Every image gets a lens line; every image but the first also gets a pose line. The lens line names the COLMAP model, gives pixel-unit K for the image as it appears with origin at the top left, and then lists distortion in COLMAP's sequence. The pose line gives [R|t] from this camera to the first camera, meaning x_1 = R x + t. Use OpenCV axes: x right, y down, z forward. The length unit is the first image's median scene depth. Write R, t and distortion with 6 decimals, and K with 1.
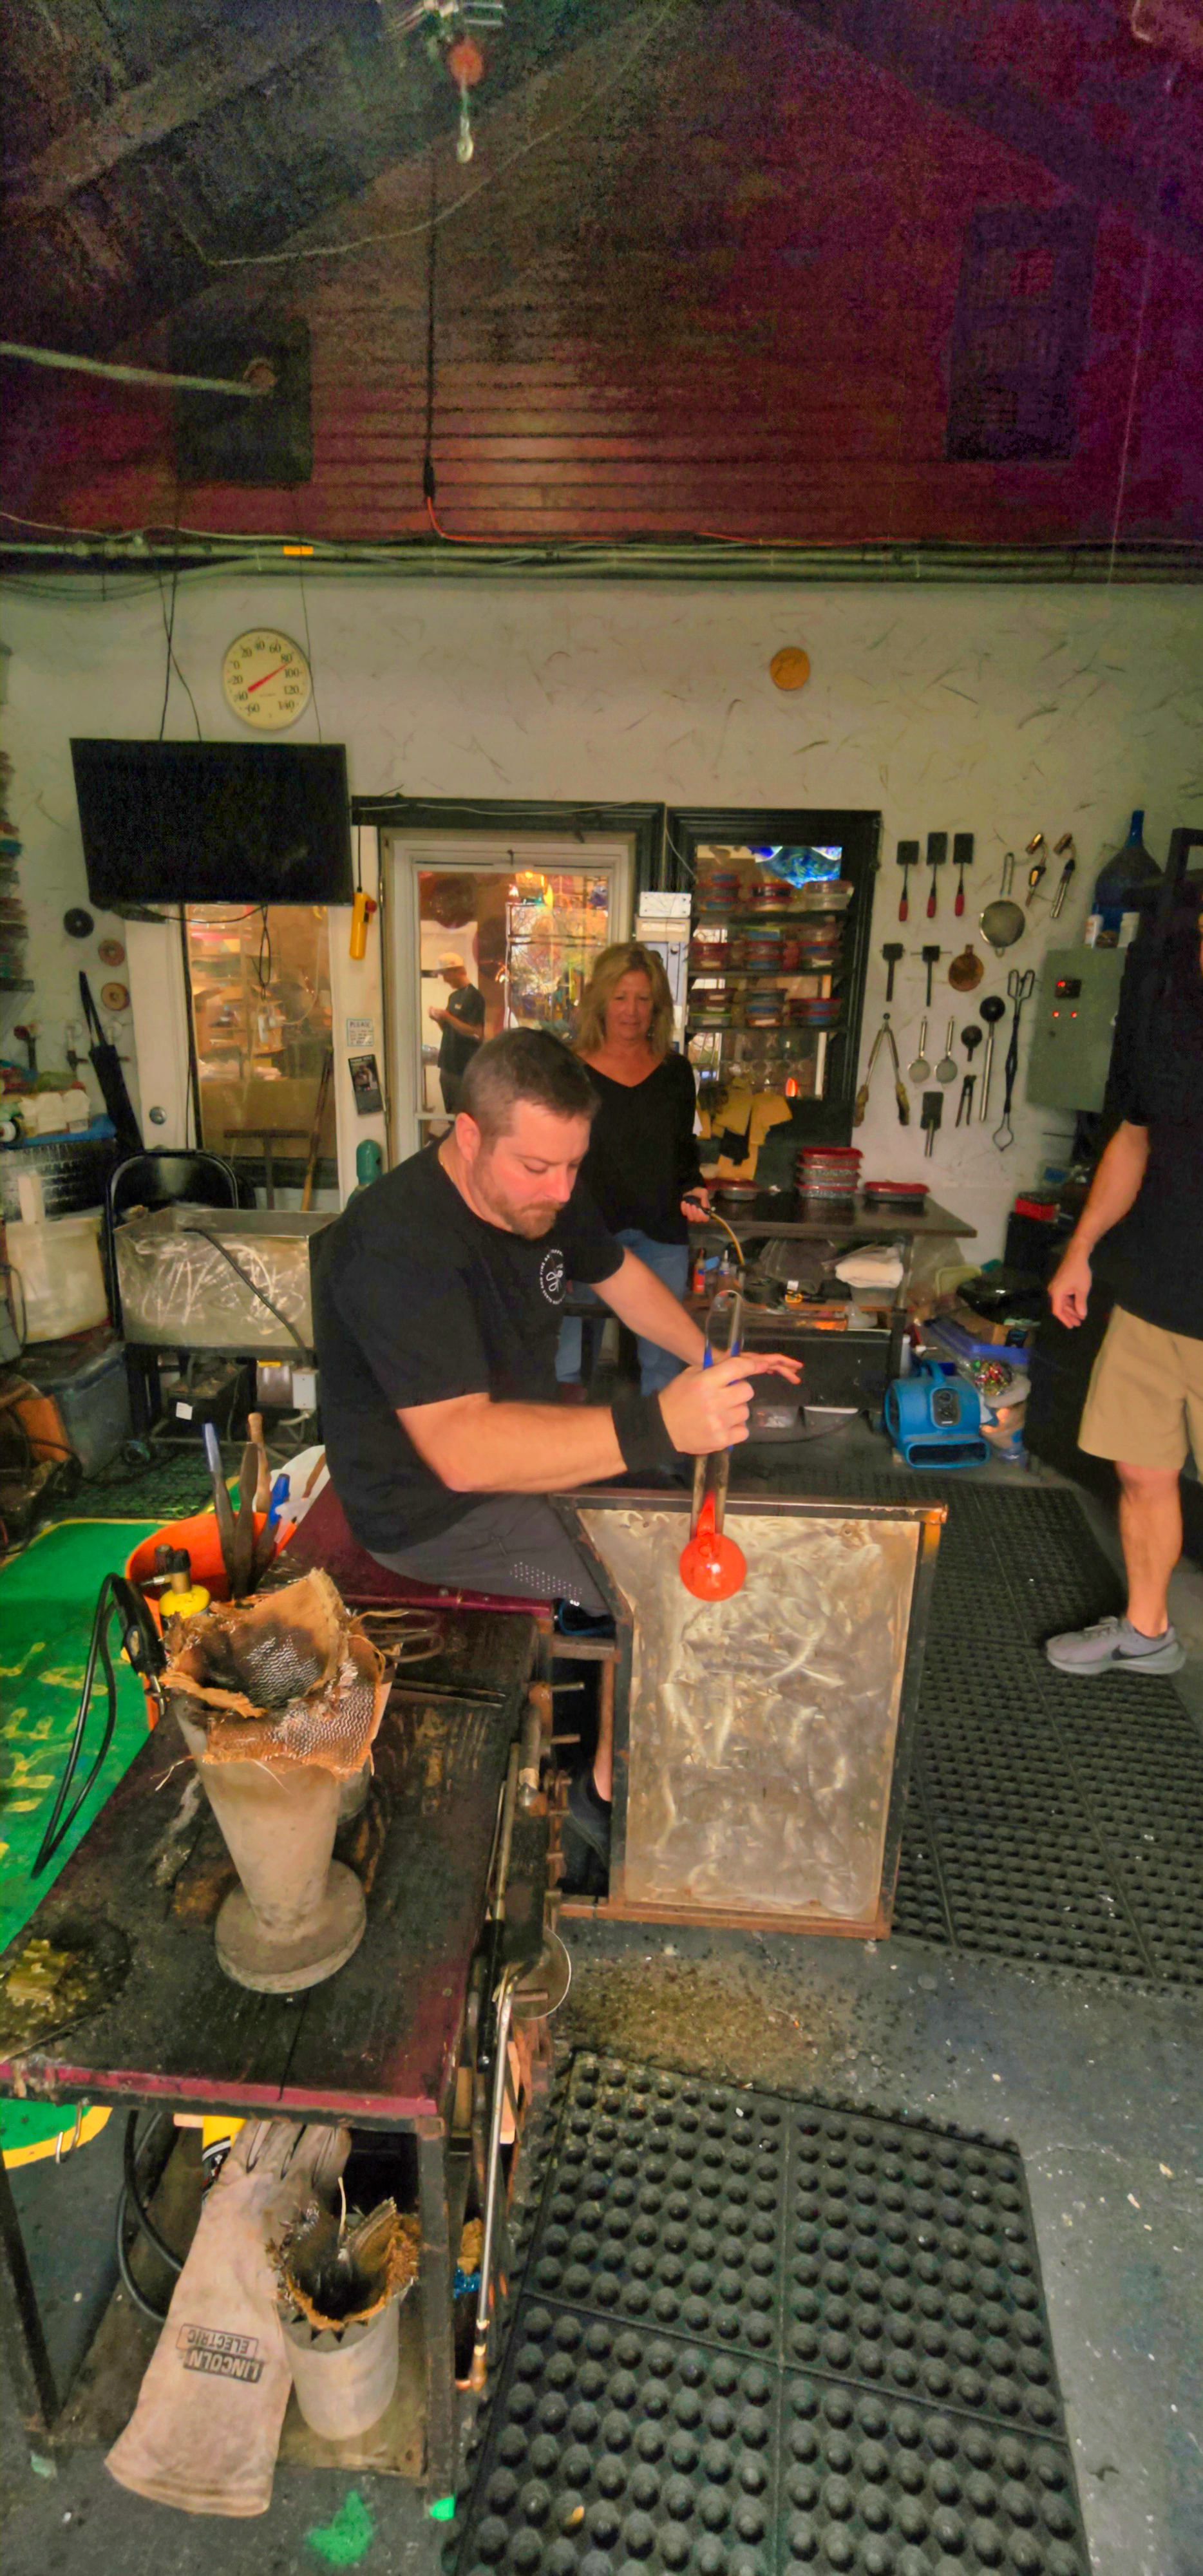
lens RADIAL K [[1067.5, 0, 573.2], [0, 1067.5, 1296.3], [0, 0, 1]] dist [-0.001503, 0.000193]
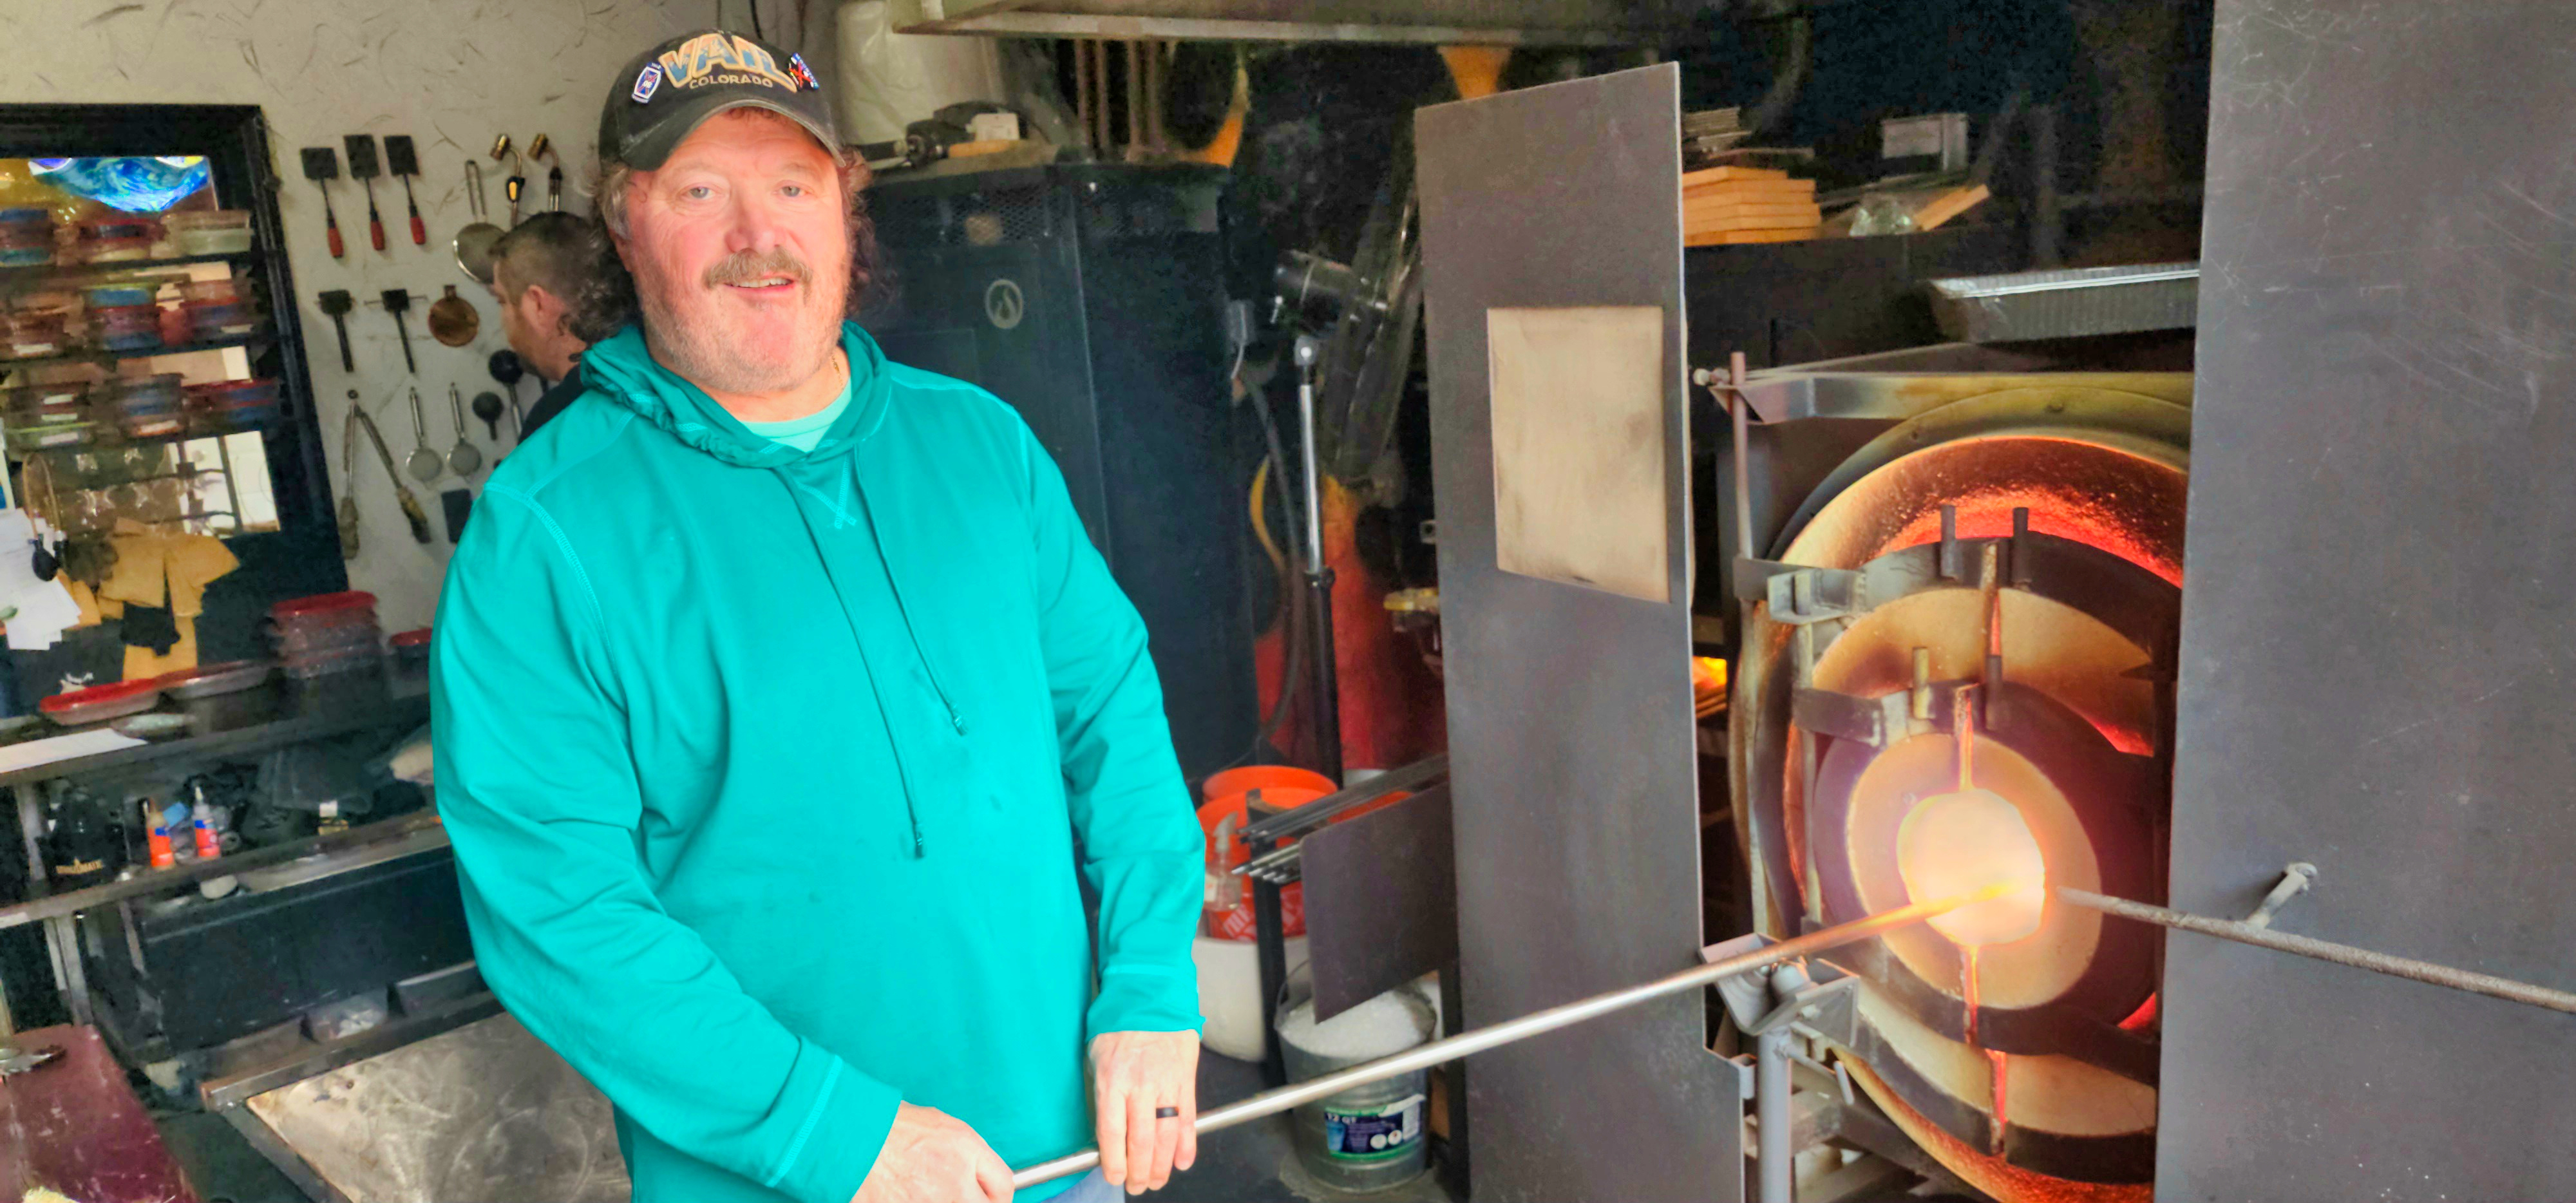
lens RADIAL K [[1745.2, 0, 1271.6], [0, 1745.2, 610.2], [0, 0, 1]] dist [0.064095, -0.061929]
pose [[0.687179, -0.209657, 0.695578, -0.133416], [0.282475, 0.959222, 0.010059, 0.026634], [-0.669323, 0.189571, 0.718380, -0.199654]]
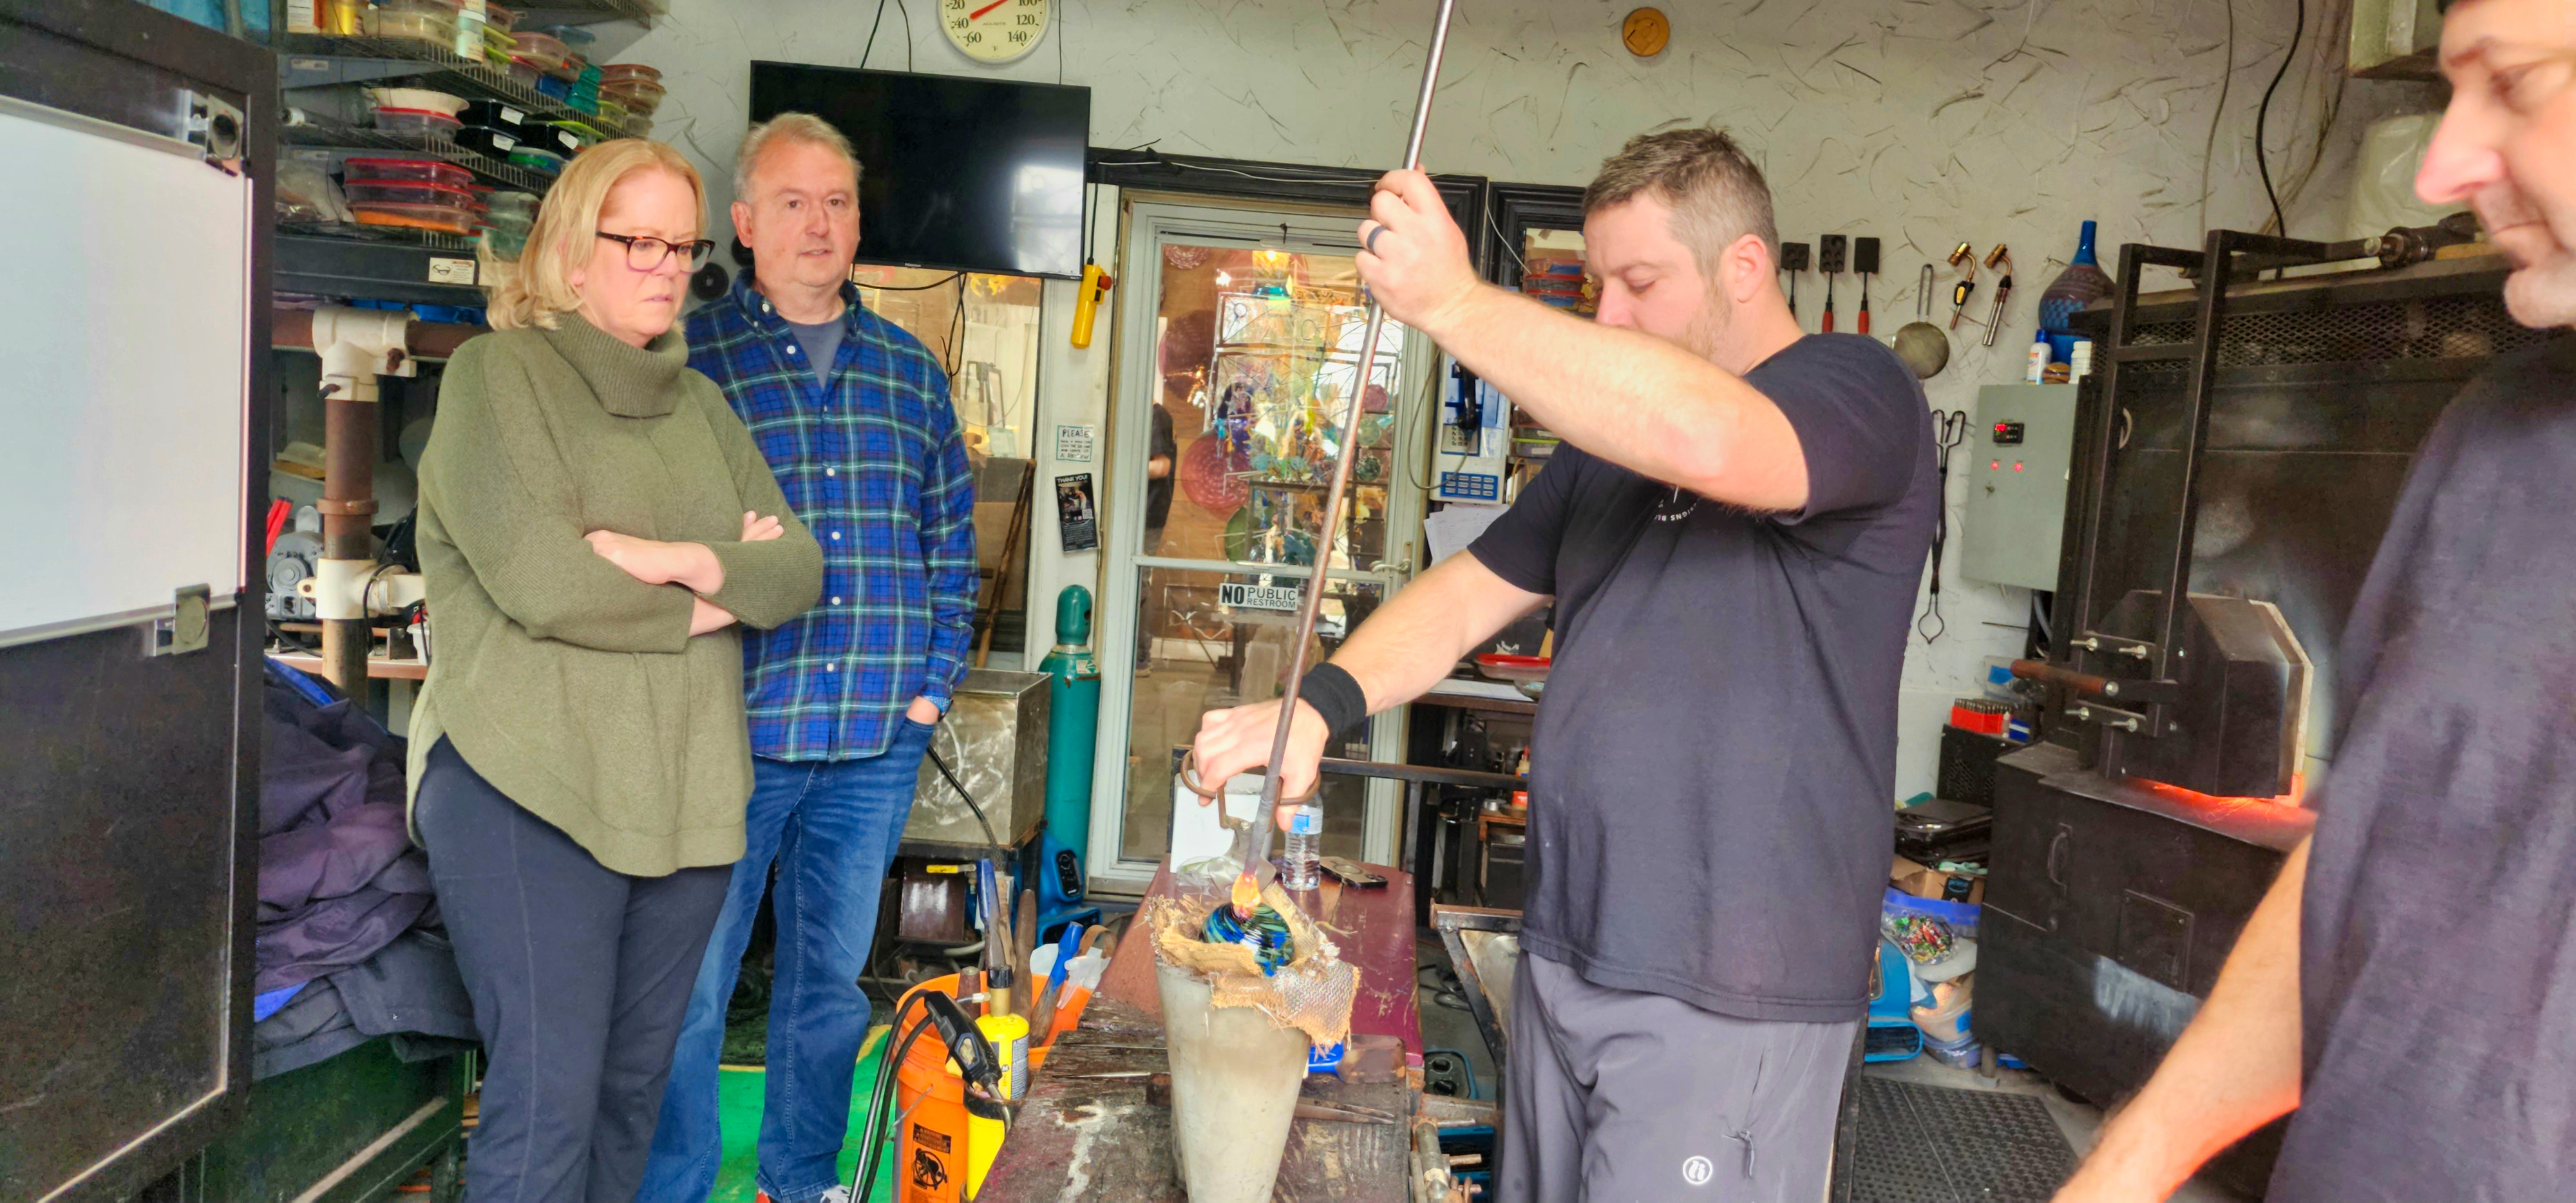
lens RADIAL K [[1733.4, 0, 1294.2], [0, 1733.4, 574.5], [0, 0, 1]] dist [0.063412, -0.053598]
pose [[0.998359, 0.050305, 0.027347, -0.085487], [-0.043873, 0.978980, -0.199182, 0.091360], [-0.036792, 0.197655, 0.979581, -0.211682]]
